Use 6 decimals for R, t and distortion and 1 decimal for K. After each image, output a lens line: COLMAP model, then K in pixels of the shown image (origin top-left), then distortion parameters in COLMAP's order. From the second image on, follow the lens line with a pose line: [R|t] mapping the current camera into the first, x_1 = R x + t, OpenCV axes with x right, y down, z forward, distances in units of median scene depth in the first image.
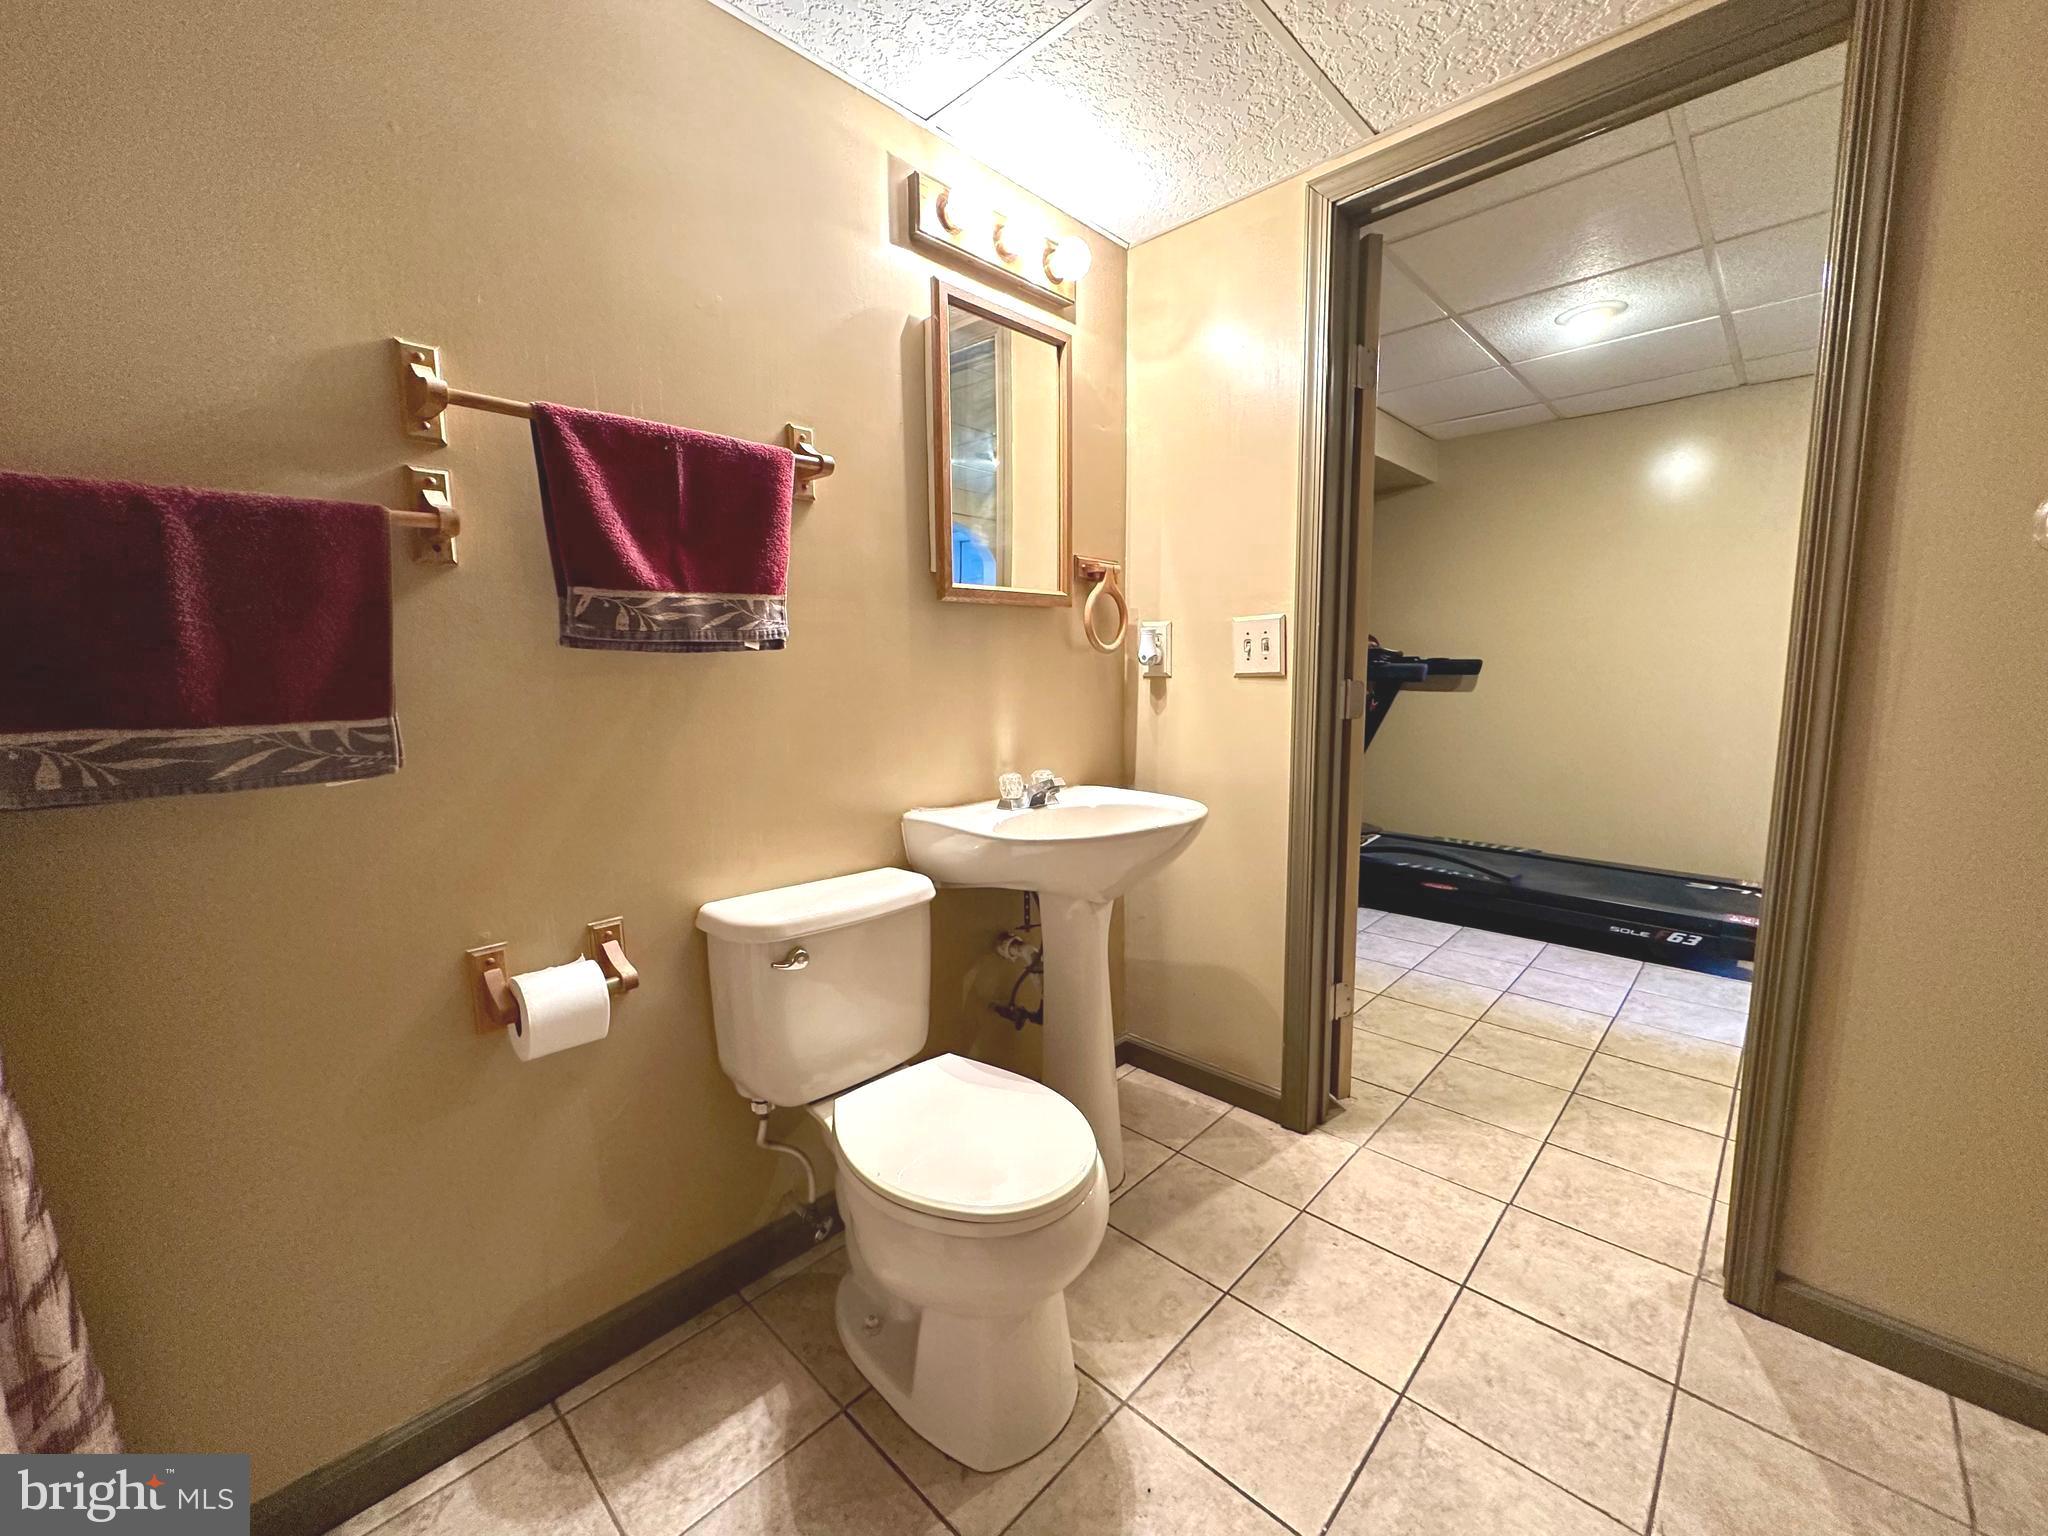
lens RADIAL K [[817.4, 0, 1022.1], [0, 817.4, 768.1], [0, 0, 1]] dist [-0.000635, 0.000865]
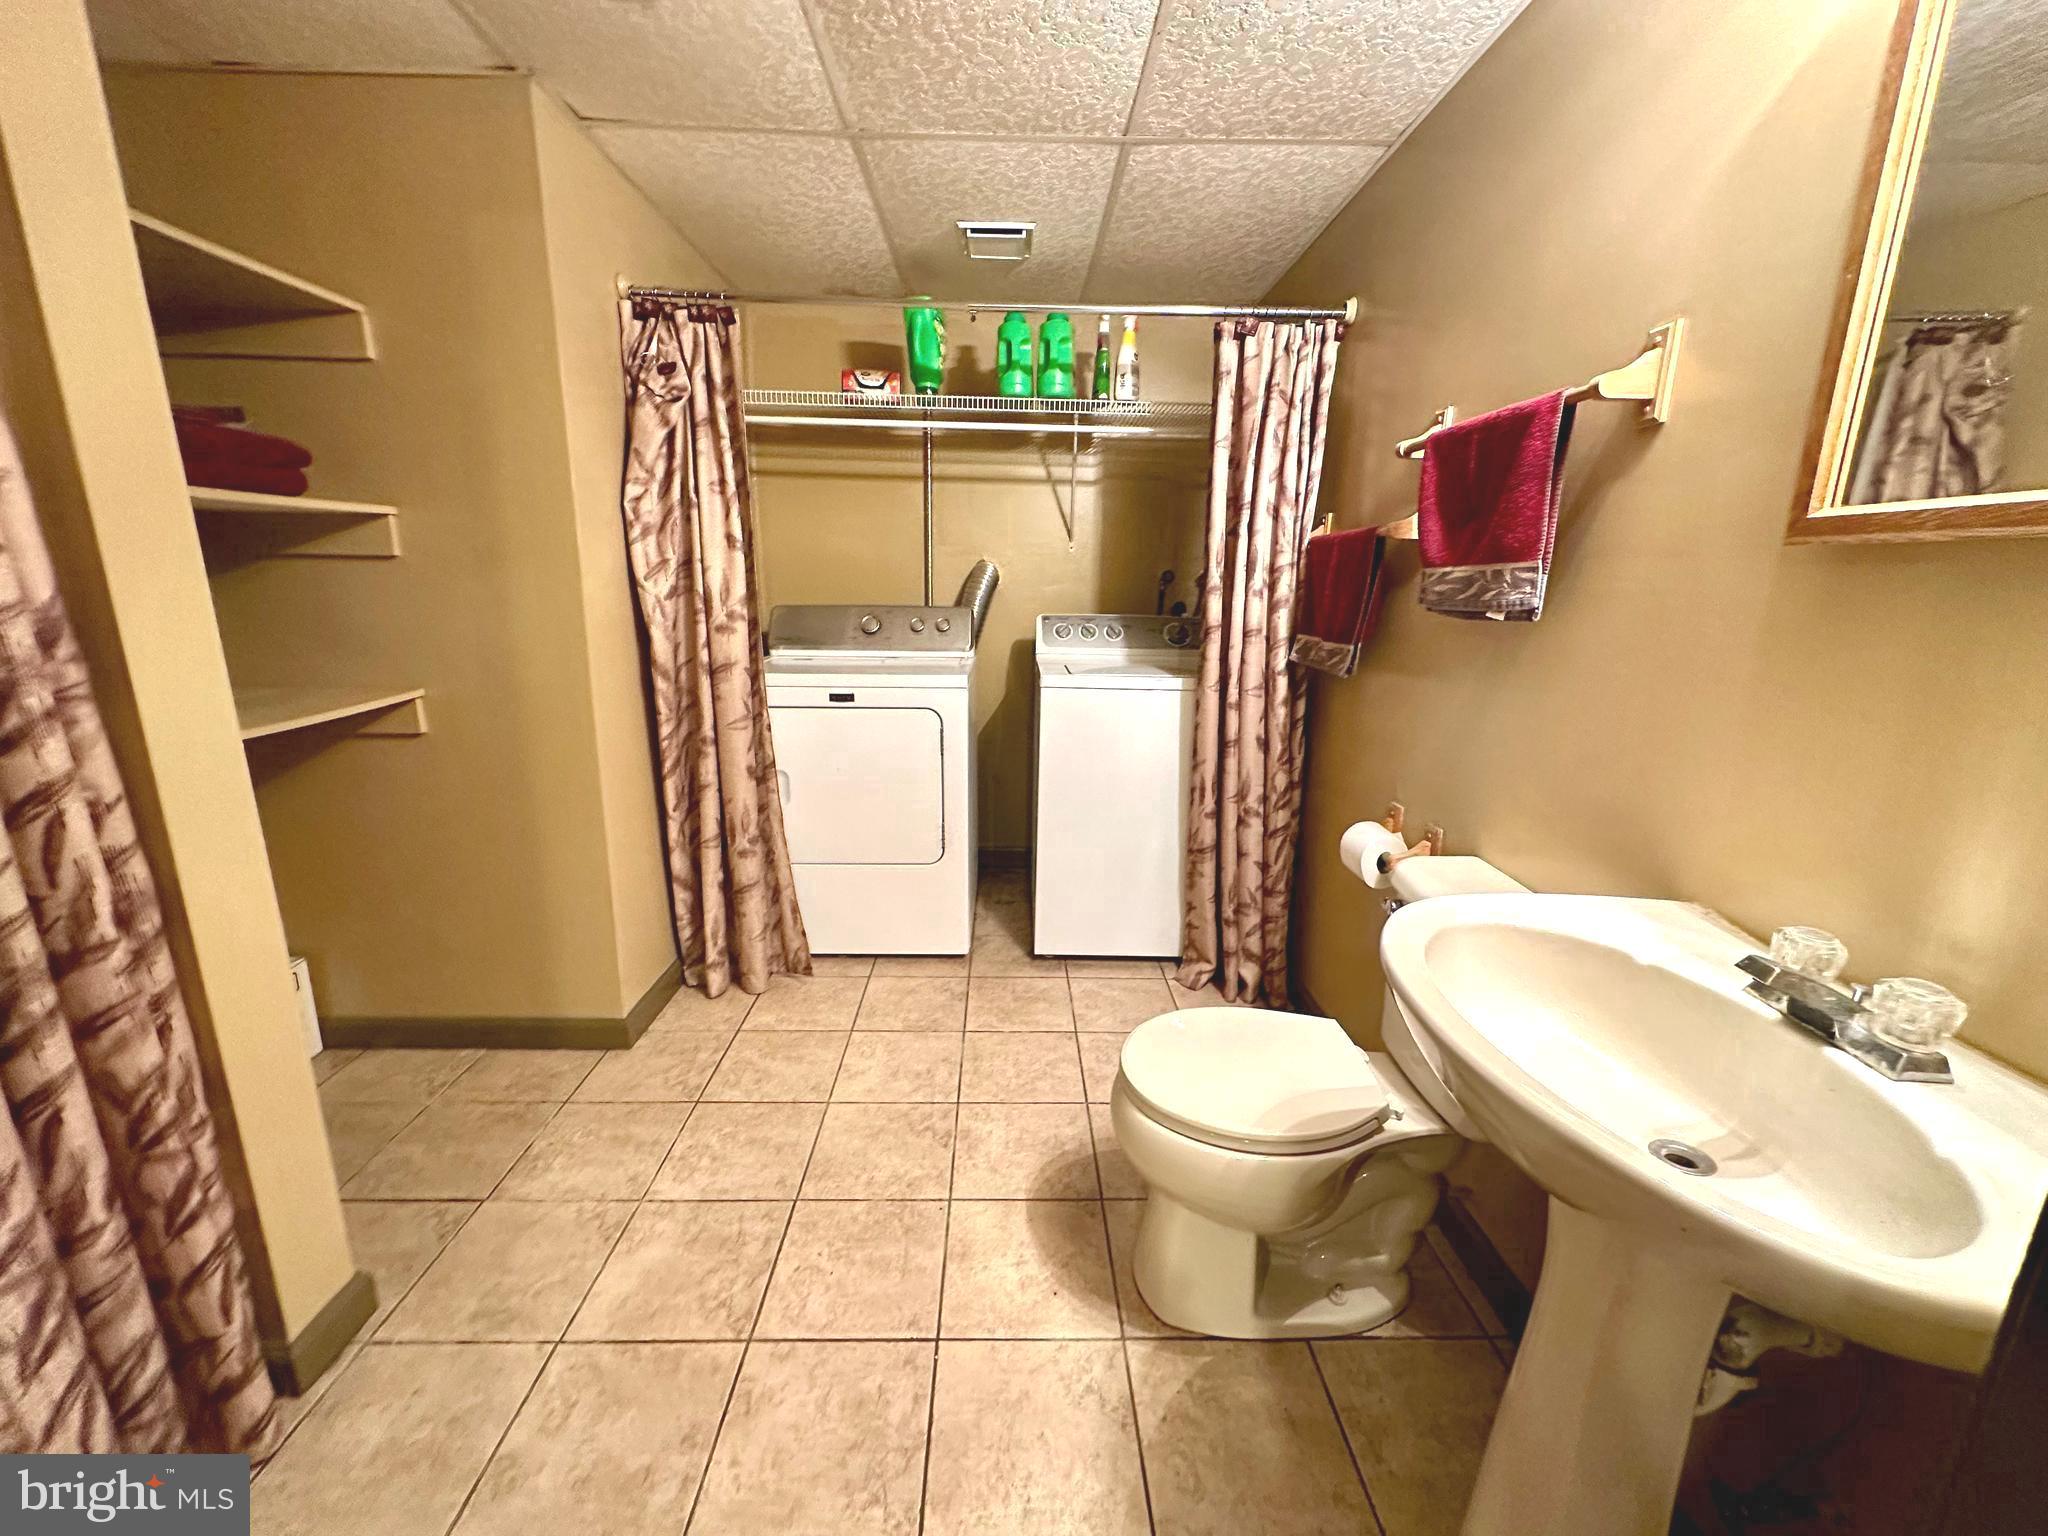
lens RADIAL K [[817.4, 0, 1022.1], [0, 817.4, 768.1], [0, 0, 1]] dist [-0.000635, 0.000865]
pose [[-0.707391, 0.165153, -0.687257, 0.782595], [-0.095229, 0.941186, 0.324193, -0.244092], [0.700378, 0.294778, -0.650059, 1.304047]]
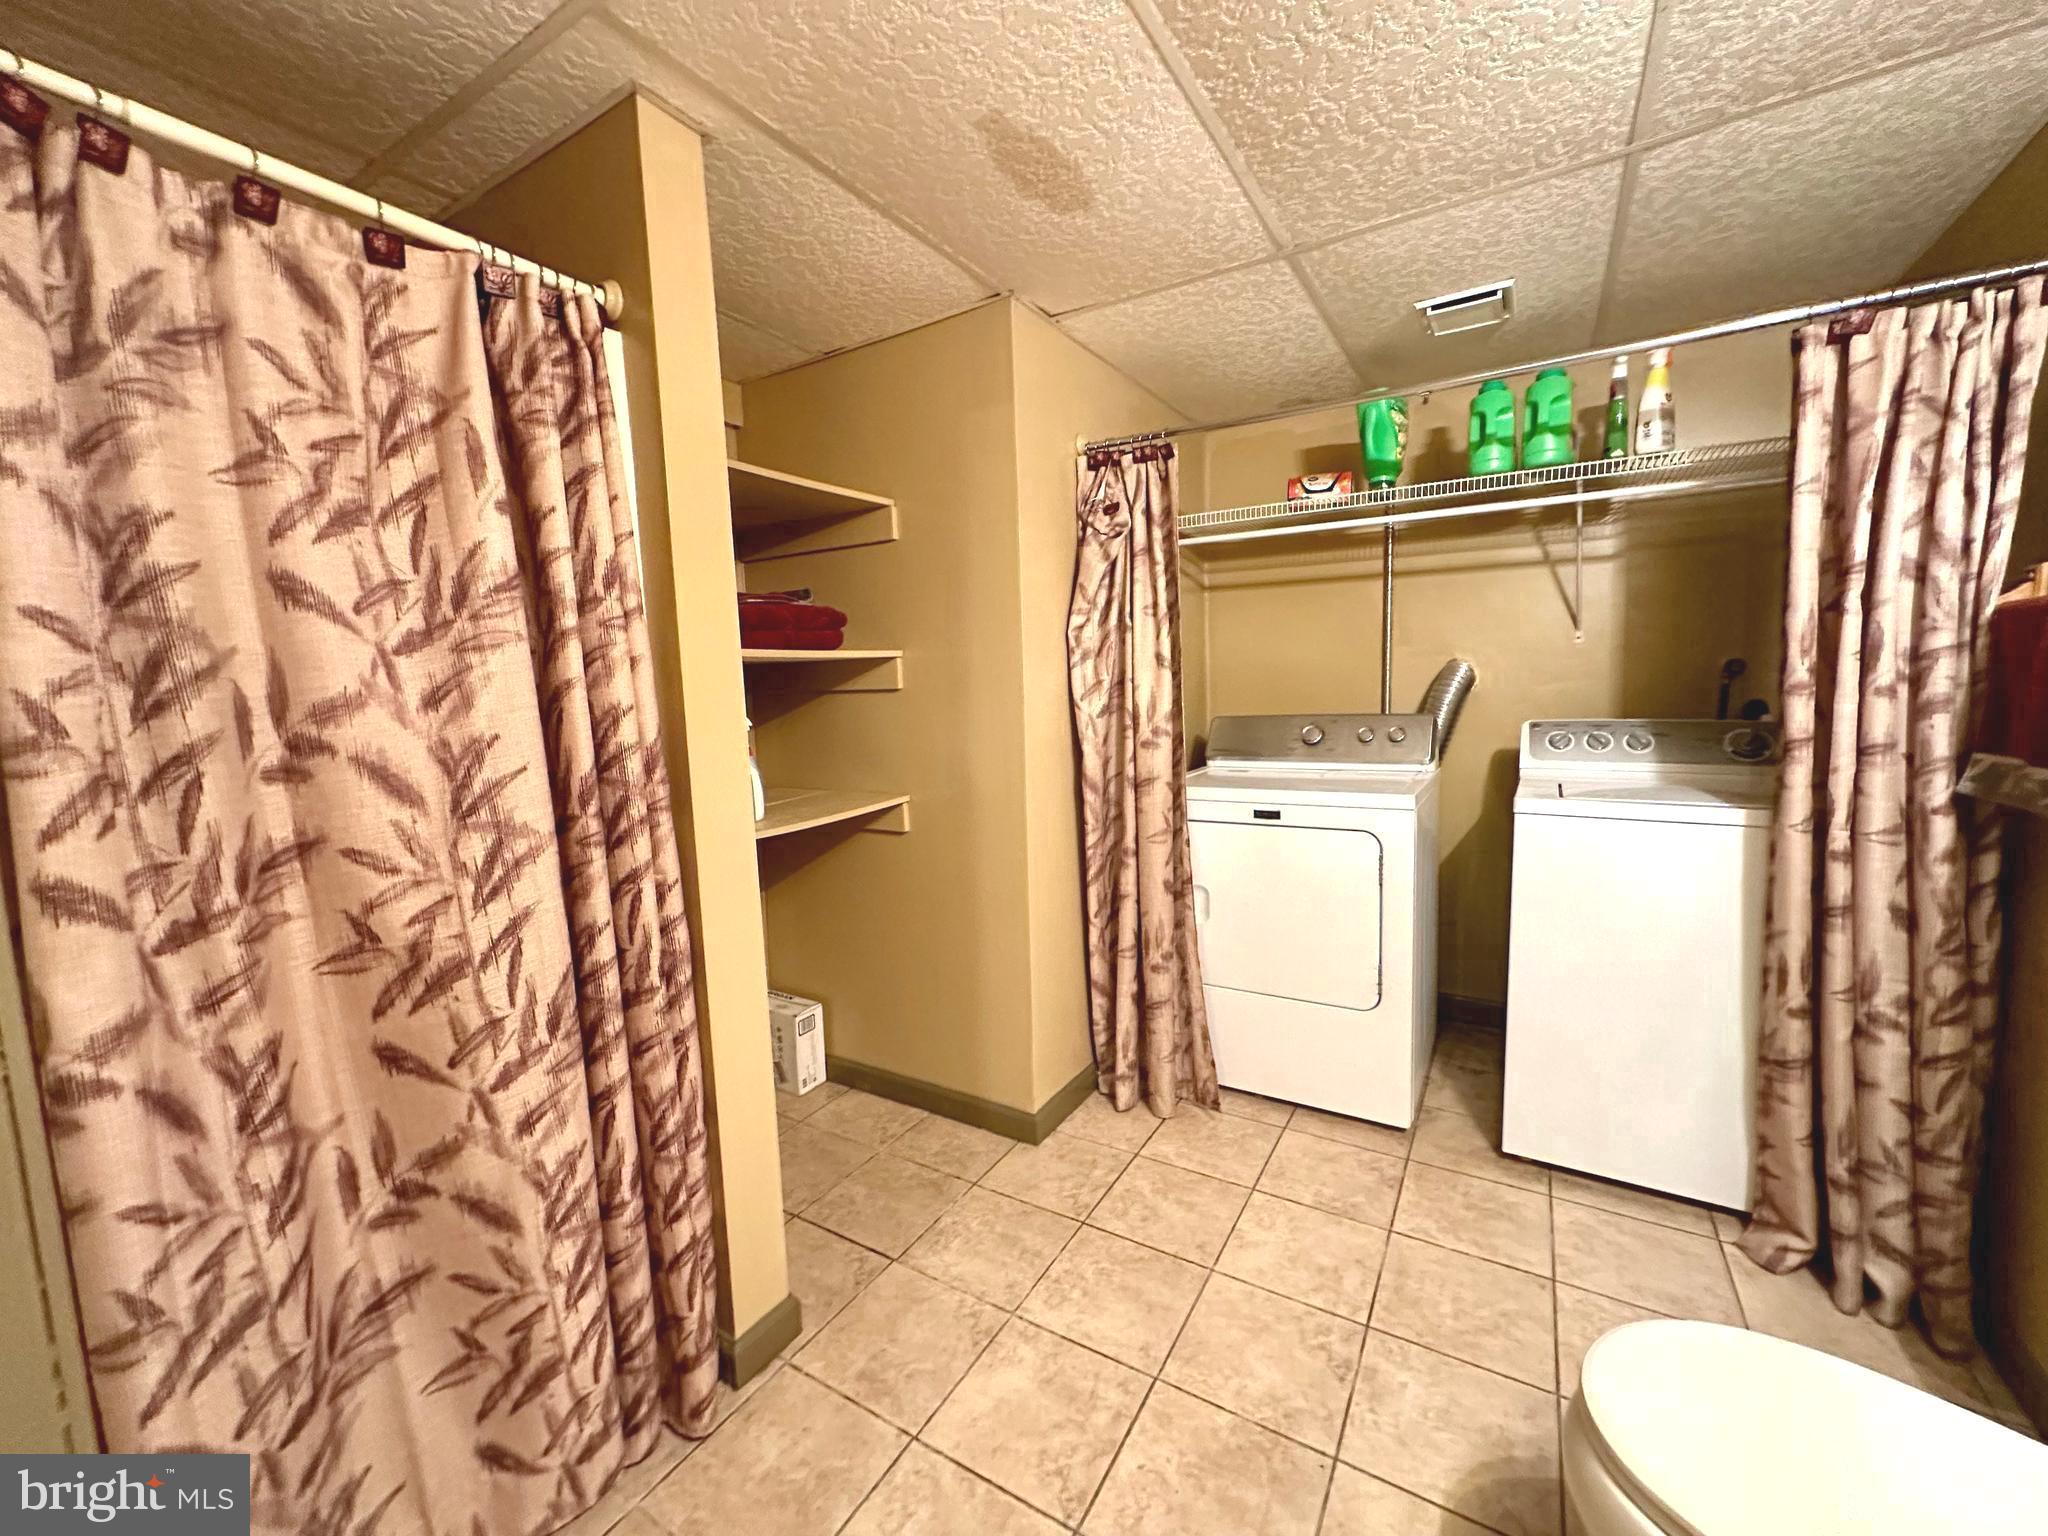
lens RADIAL K [[817.4, 0, 1022.1], [0, 817.4, 768.1], [0, 0, 1]] dist [-0.000635, 0.000865]
pose [[-0.976500, 0.068408, -0.204373, 0.634818], [0.019276, 0.972210, 0.233317, -0.266796], [0.214654, 0.223895, -0.950681, 1.287506]]
